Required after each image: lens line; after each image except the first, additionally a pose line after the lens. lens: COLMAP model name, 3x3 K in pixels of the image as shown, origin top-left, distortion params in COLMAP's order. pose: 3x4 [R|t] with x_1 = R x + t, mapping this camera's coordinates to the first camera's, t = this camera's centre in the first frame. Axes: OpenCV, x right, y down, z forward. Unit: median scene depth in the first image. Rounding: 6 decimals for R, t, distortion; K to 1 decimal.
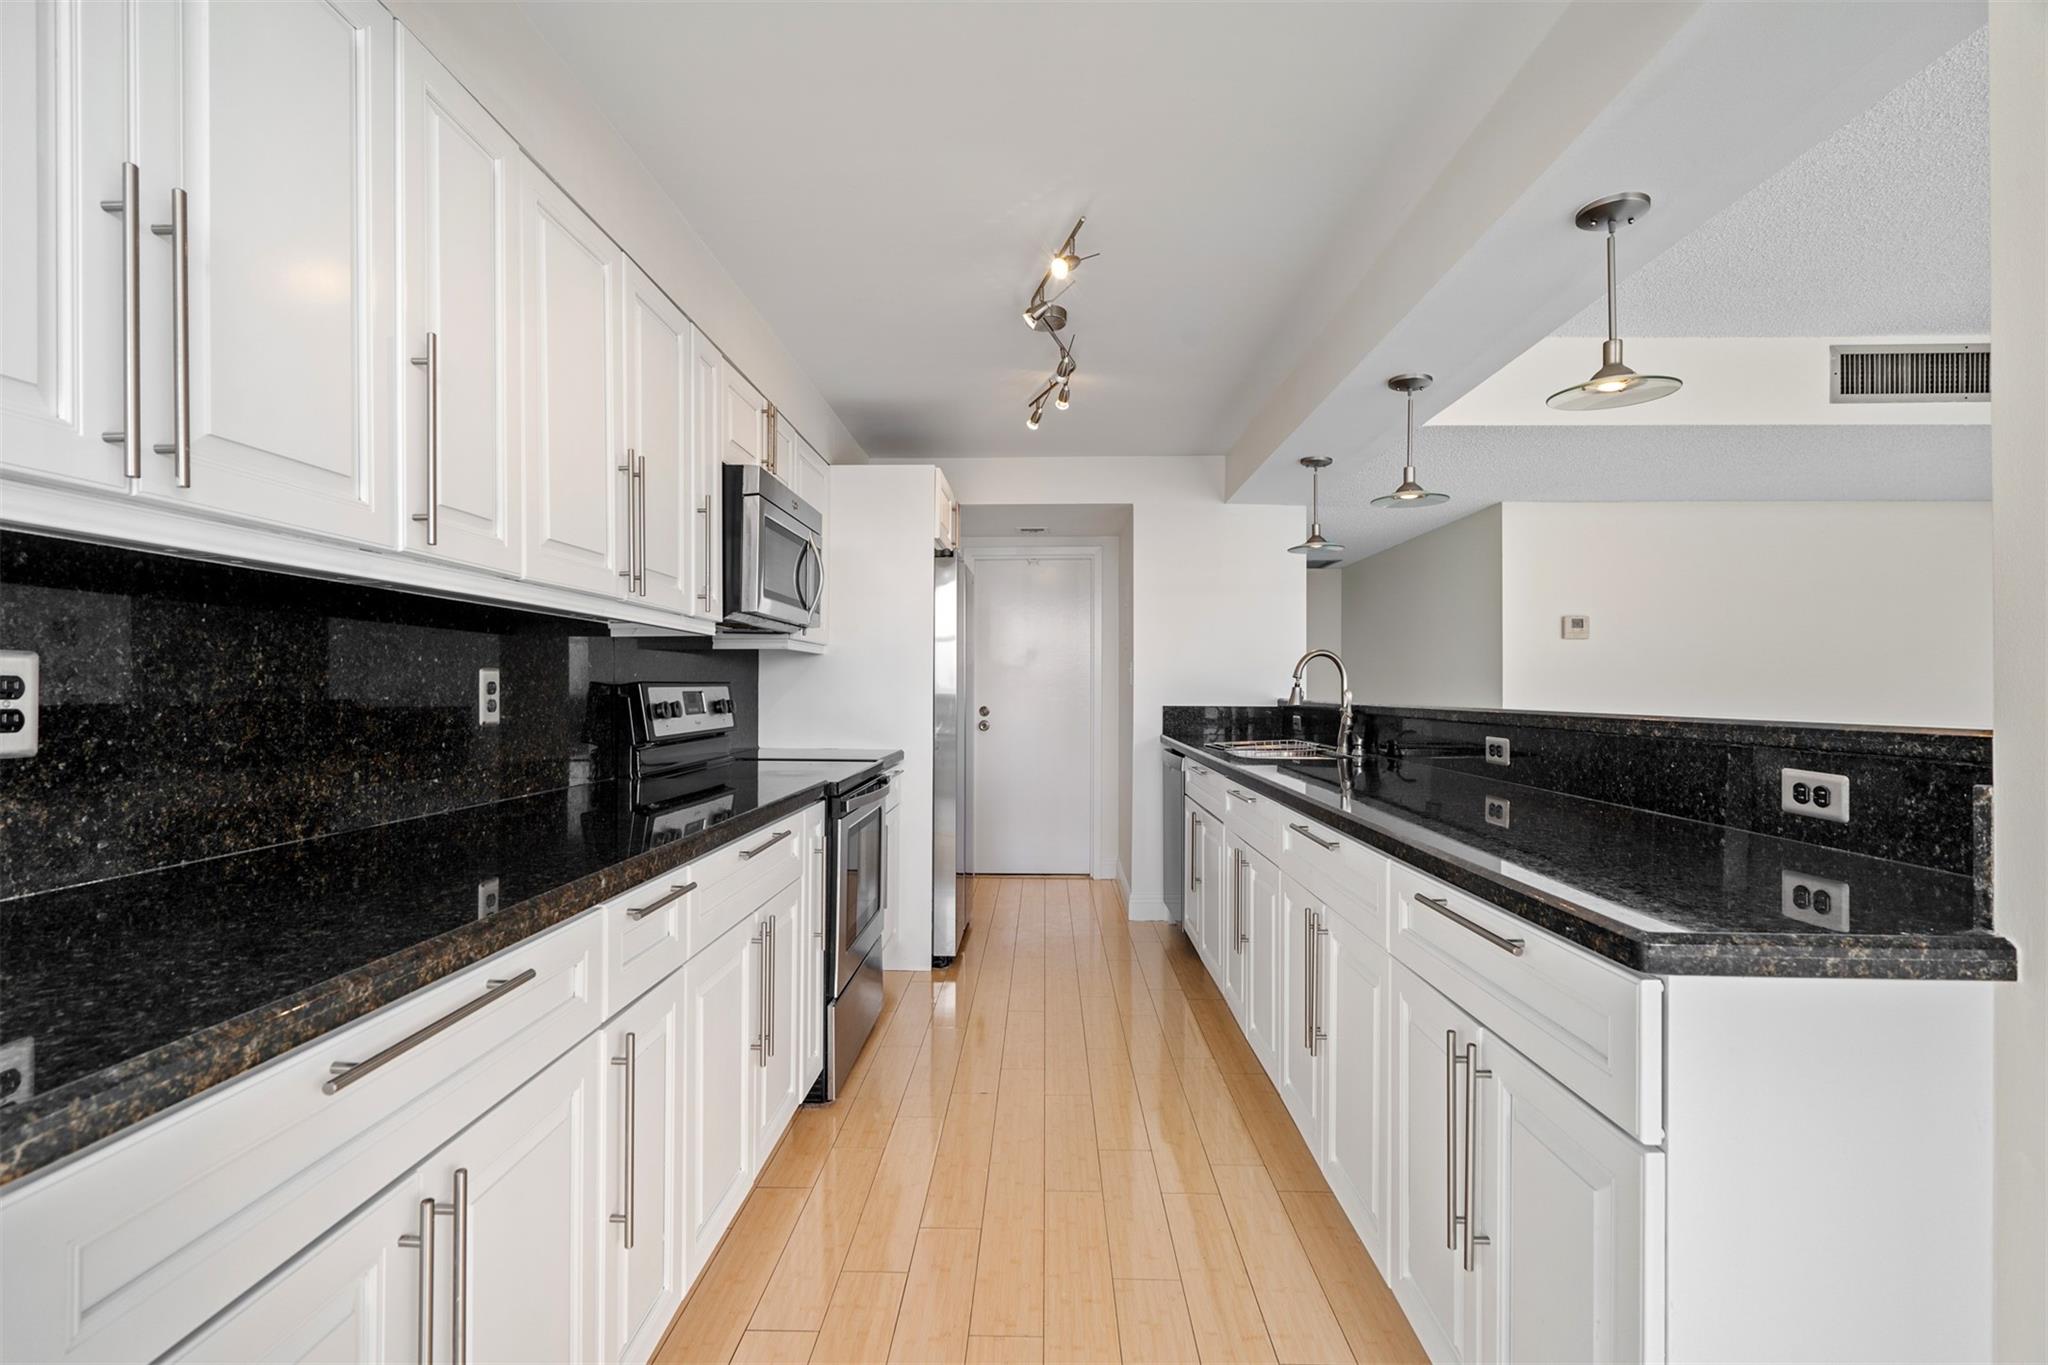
lens RADIAL K [[934.7, 0, 1020.7], [0, 934.7, 673.9], [0, 0, 1]] dist [-0.003978, 0.001894]
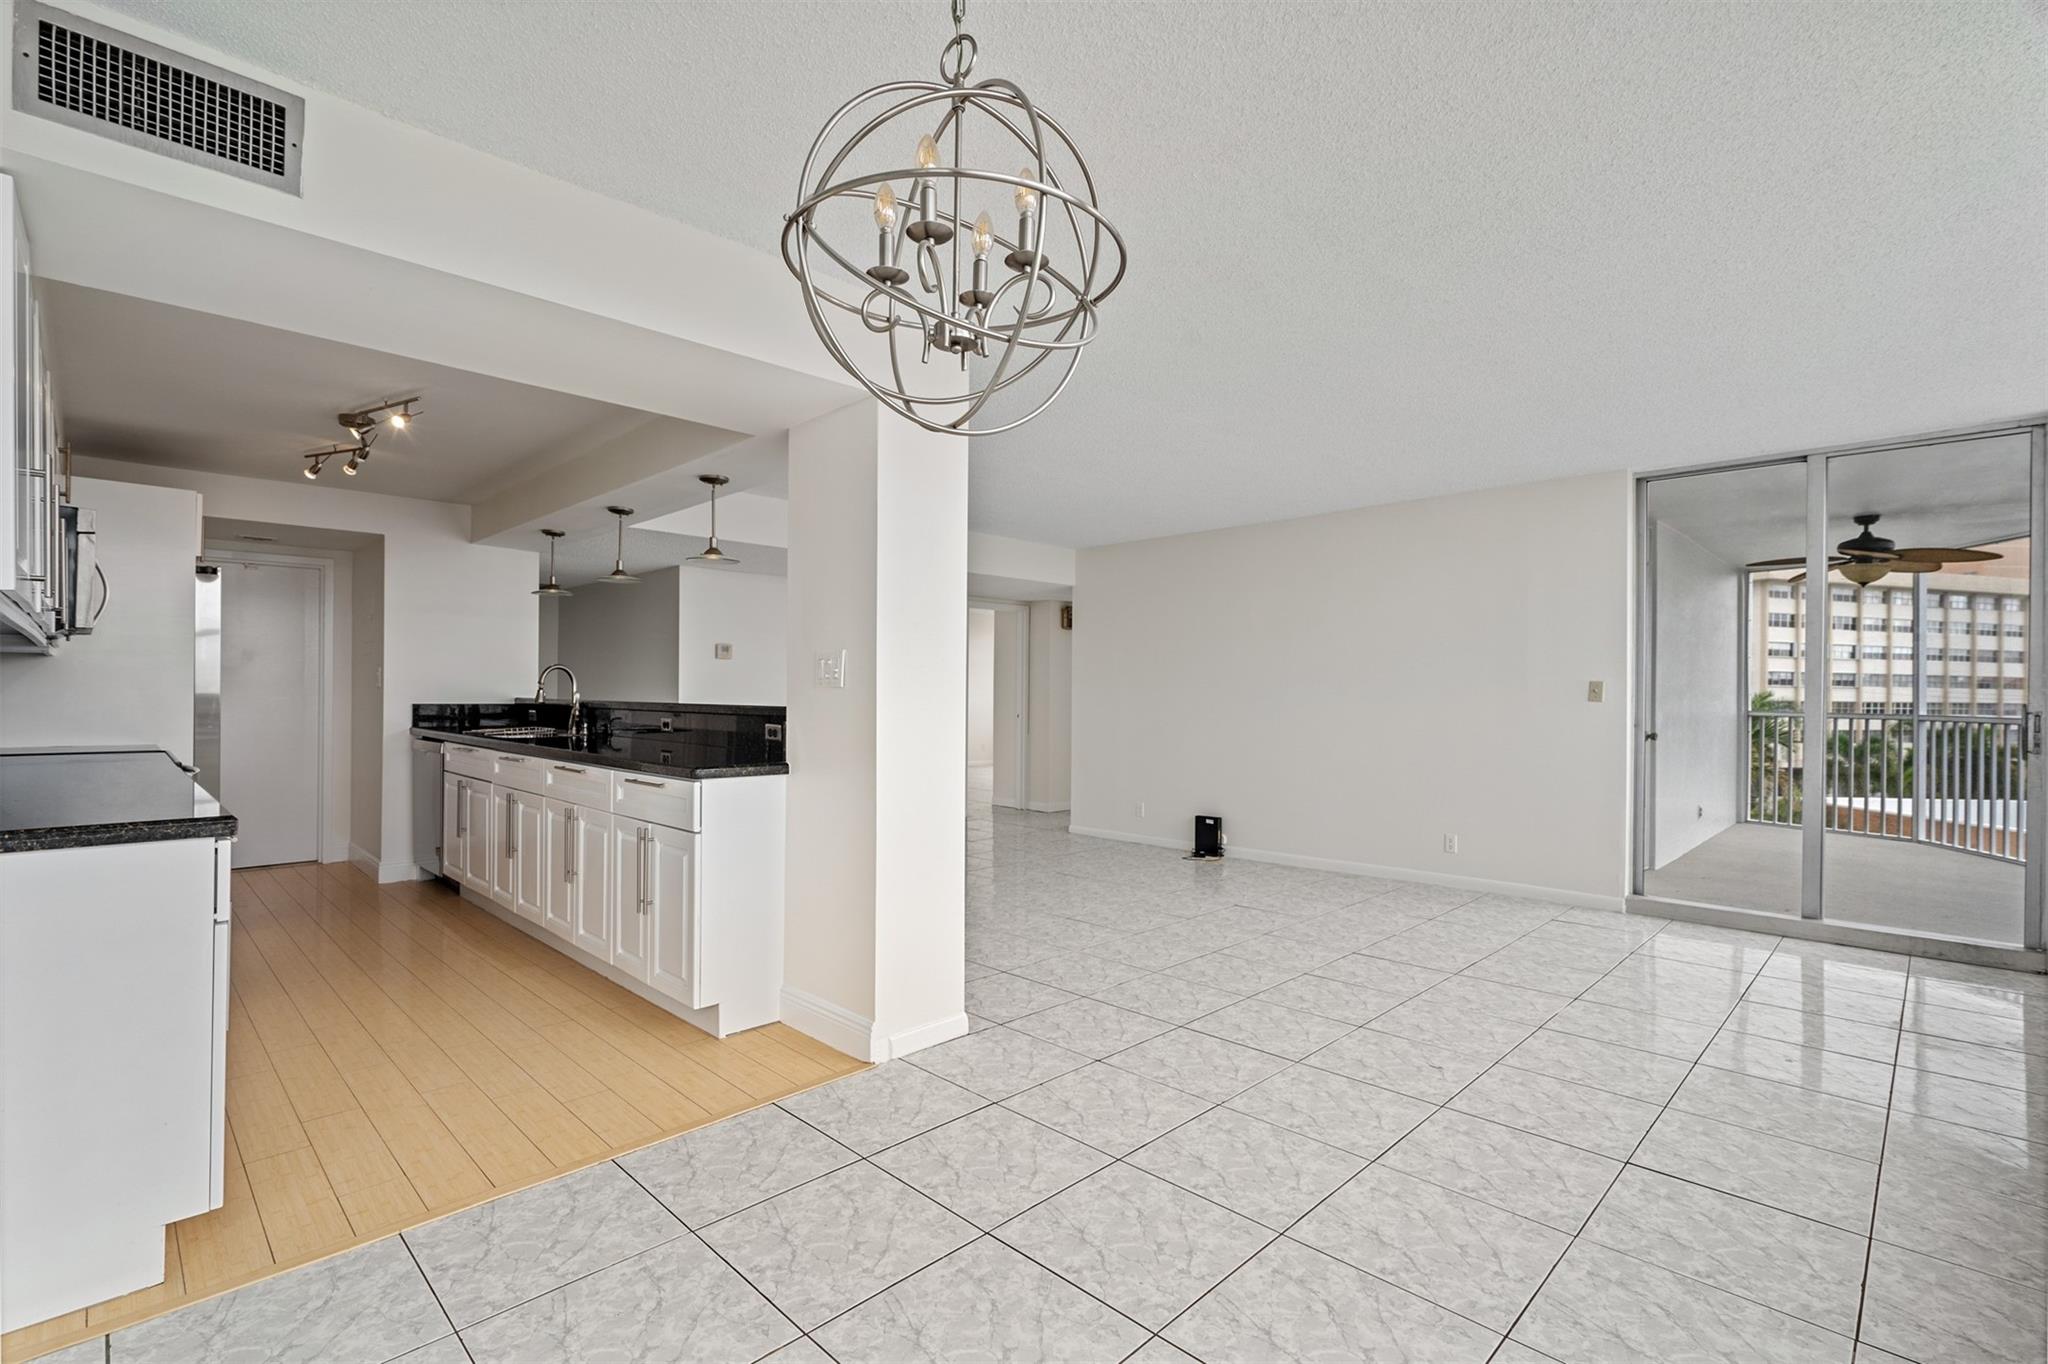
lens RADIAL K [[934.7, 0, 1021.9], [0, 934.7, 690.8], [0, 0, 1]] dist [-0.003978, 0.001894]
pose [[0.687991, 0.002268, 0.725716, -0.222821], [-0.016514, 0.999785, 0.012531, -0.013659], [-0.725532, -0.020606, 0.687880, -0.499550]]
